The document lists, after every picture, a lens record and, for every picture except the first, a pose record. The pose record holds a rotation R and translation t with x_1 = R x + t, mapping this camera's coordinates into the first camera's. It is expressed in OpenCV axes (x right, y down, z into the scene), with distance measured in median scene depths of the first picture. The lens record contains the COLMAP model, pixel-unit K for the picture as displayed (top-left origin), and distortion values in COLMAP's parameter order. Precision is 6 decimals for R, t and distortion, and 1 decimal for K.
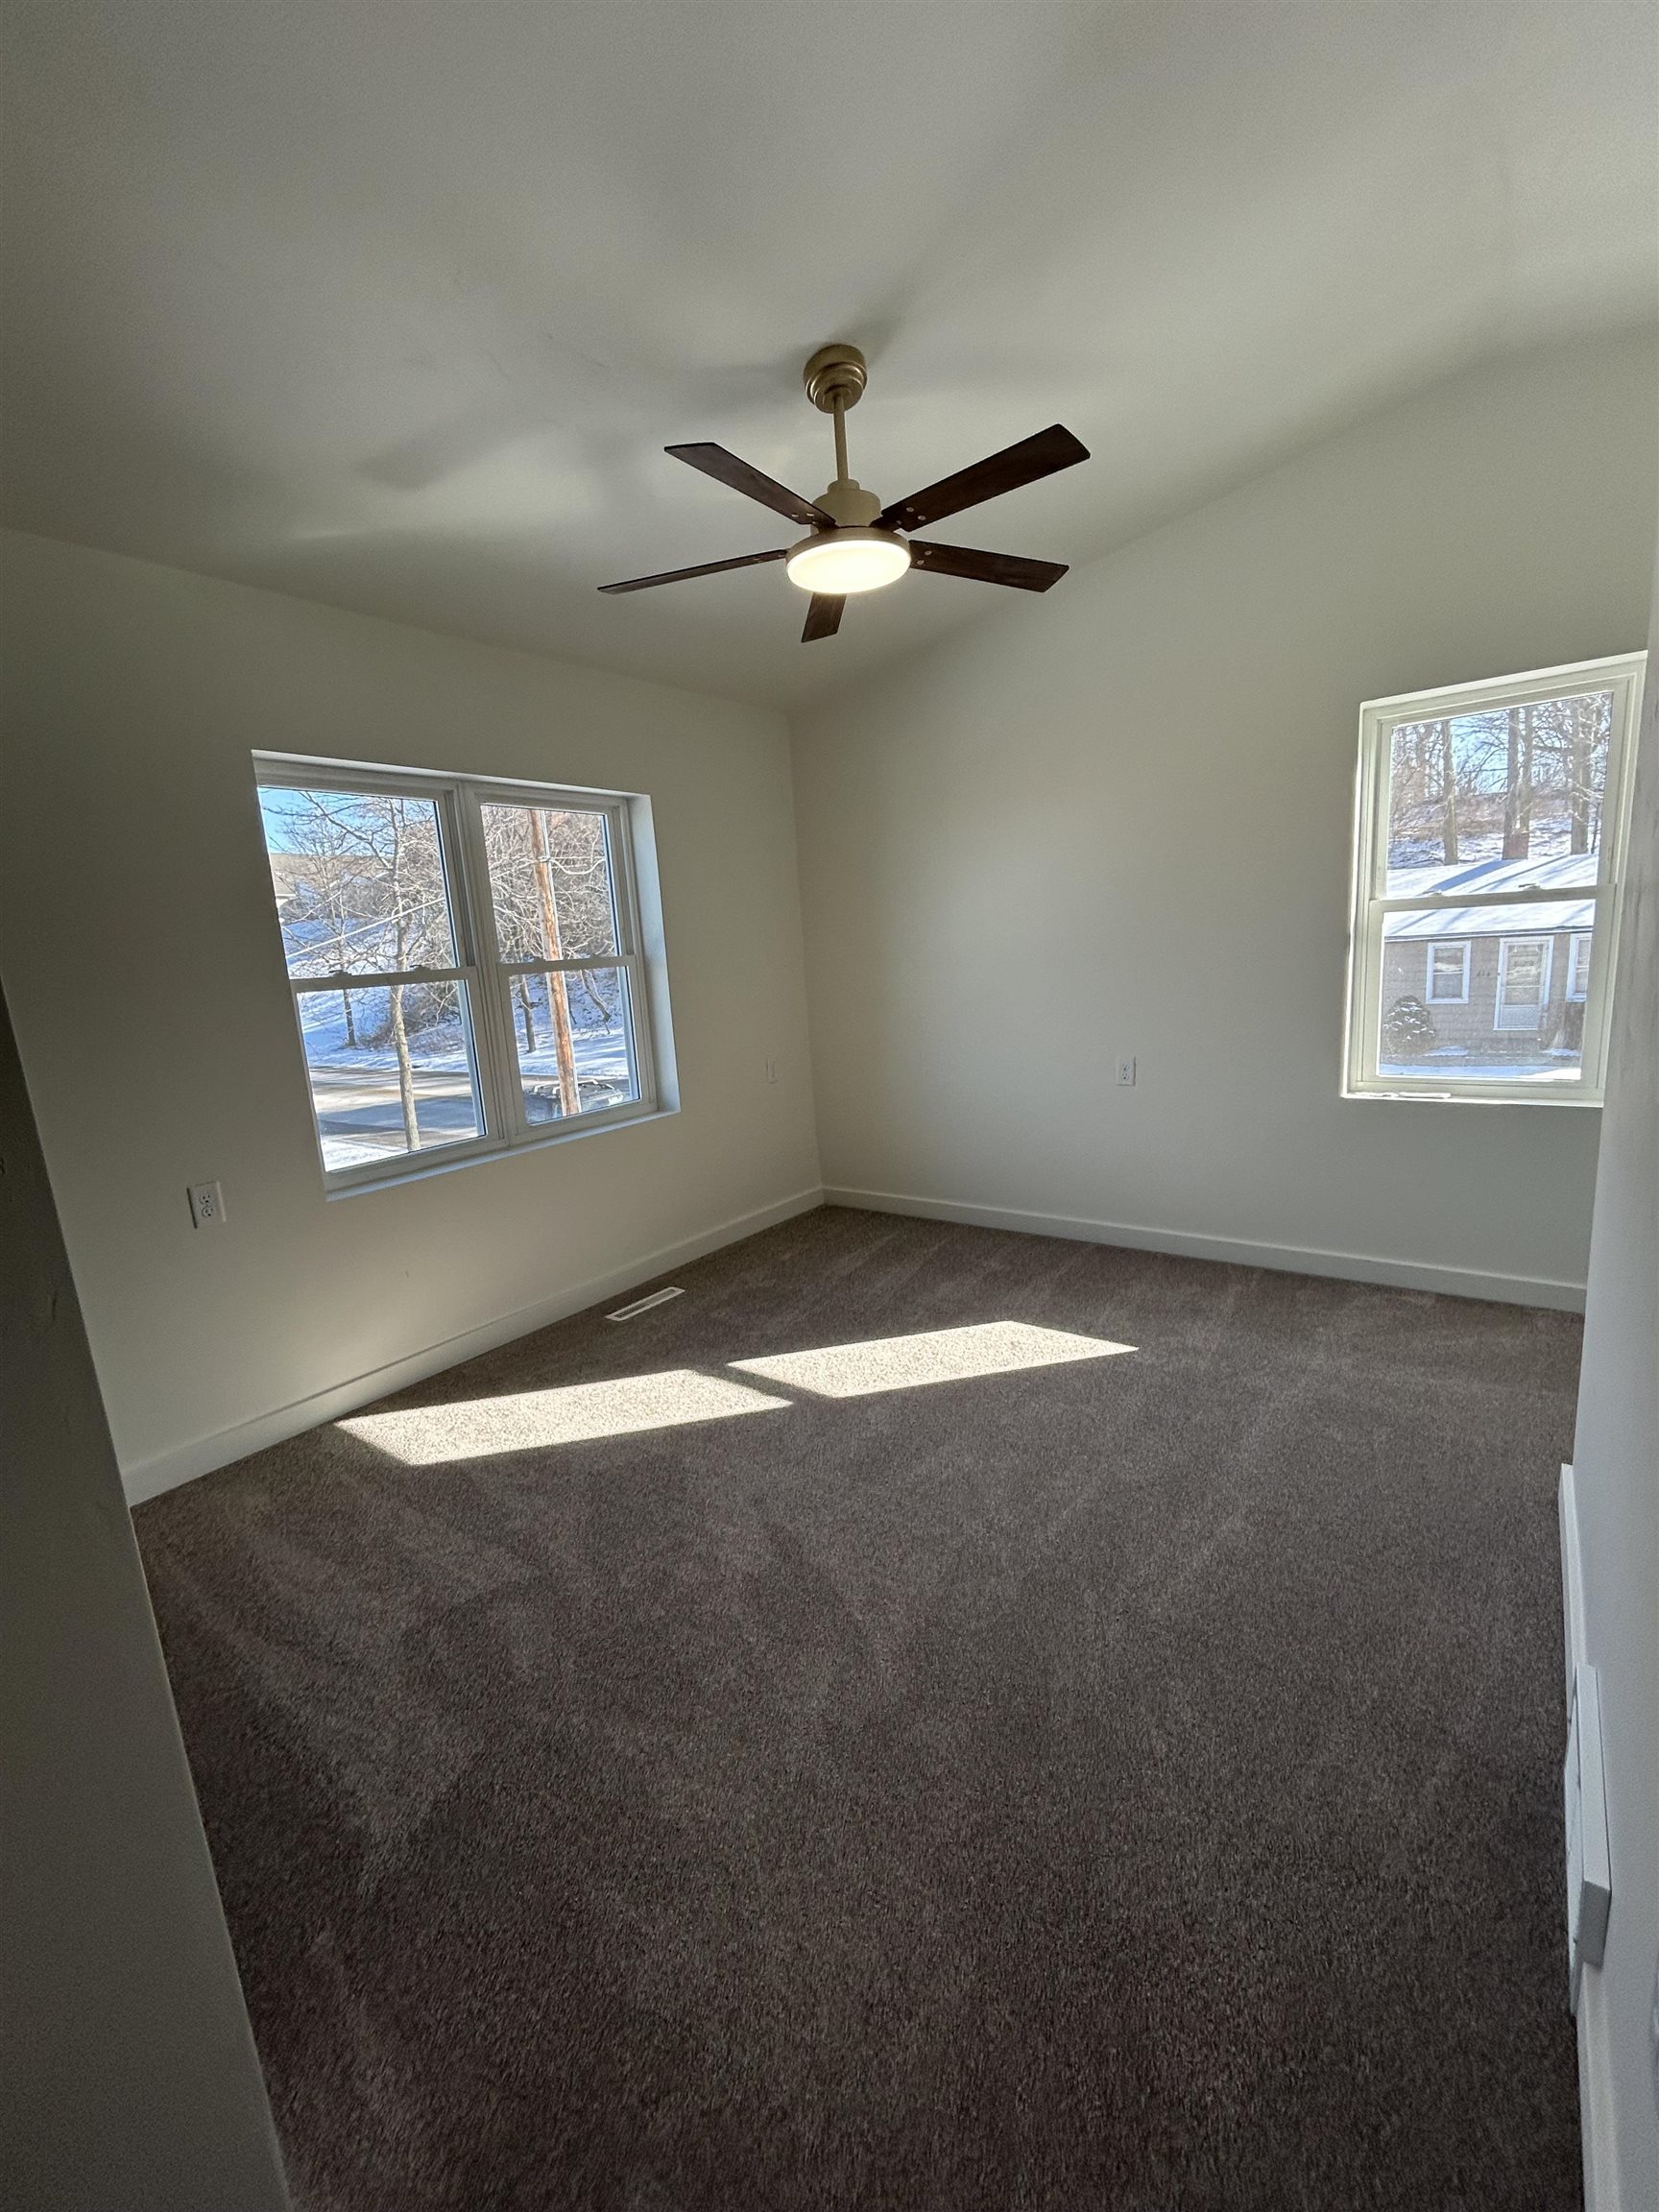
lens RADIAL K [[905.9, 0, 838.2], [0, 905.9, 1107.5], [0, 0, 1]] dist [-0.000016, -0.000085]
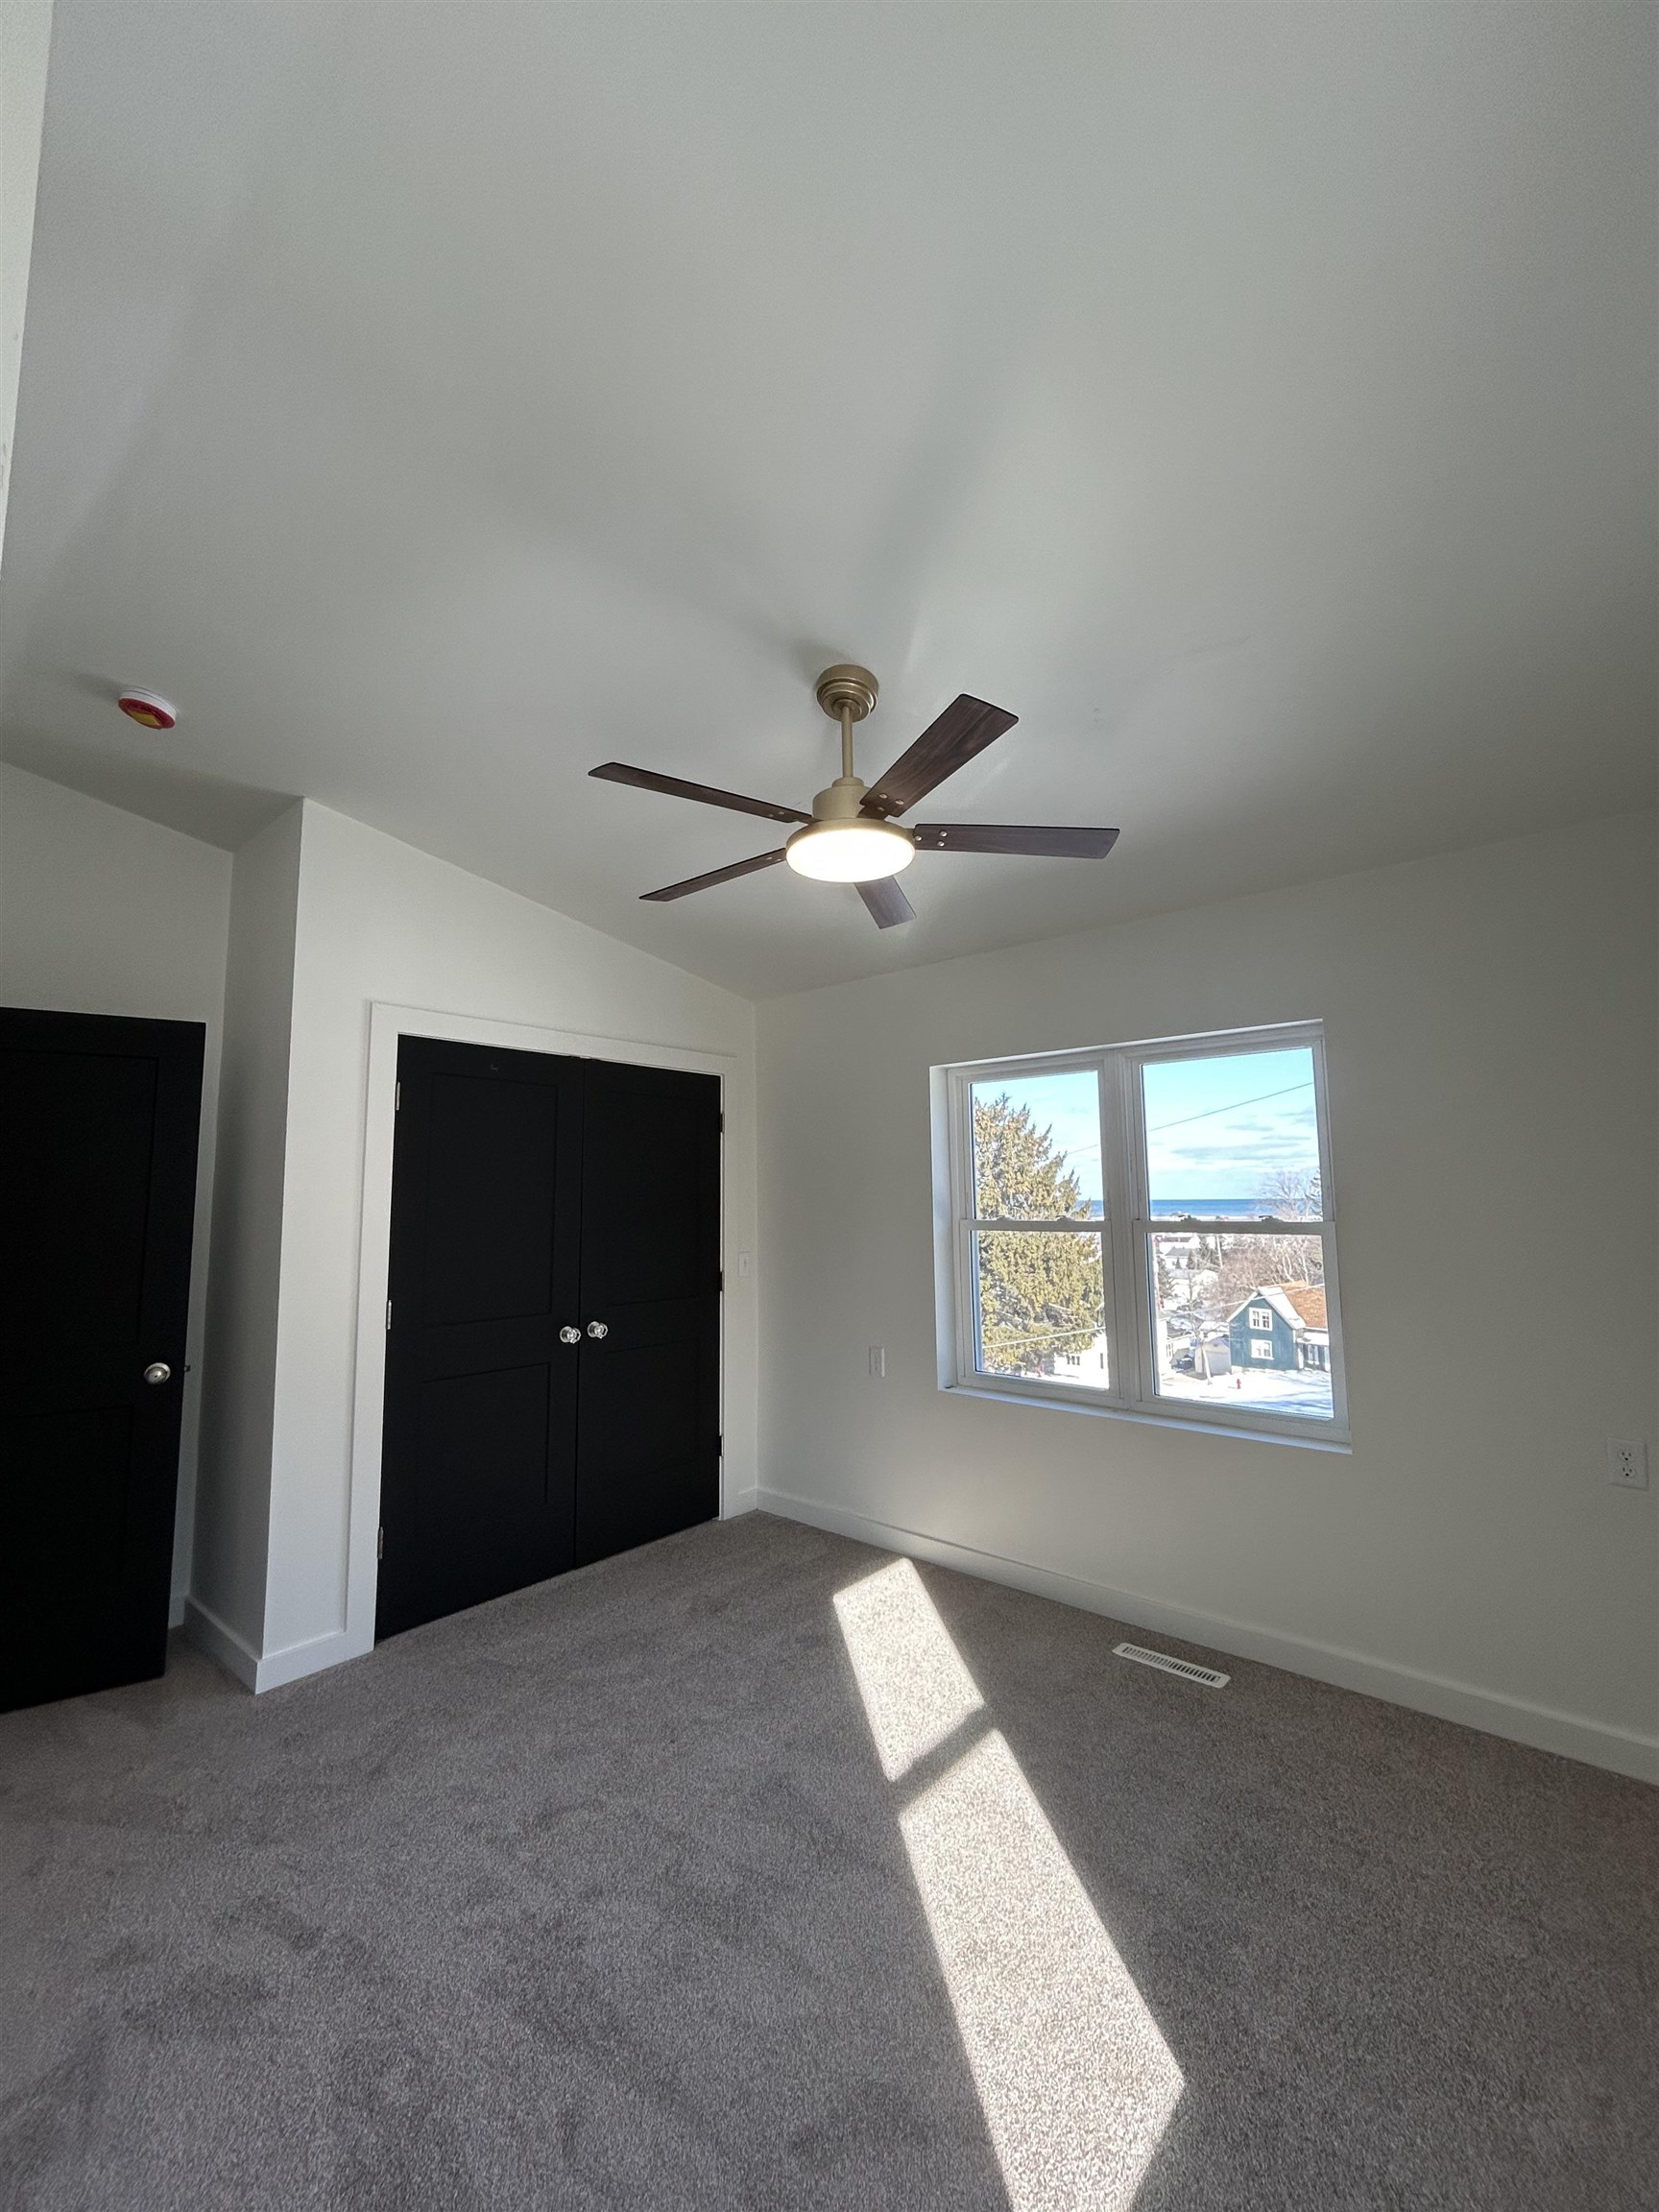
lens RADIAL K [[905.9, 0, 838.2], [0, 905.9, 1107.5], [0, 0, 1]] dist [-0.000016, -0.000085]
pose [[-0.080435, -0.034430, -0.996165, 0.723657], [-0.164520, 0.986154, -0.020800, -0.233303], [0.983089, 0.162216, -0.084986, 0.830617]]
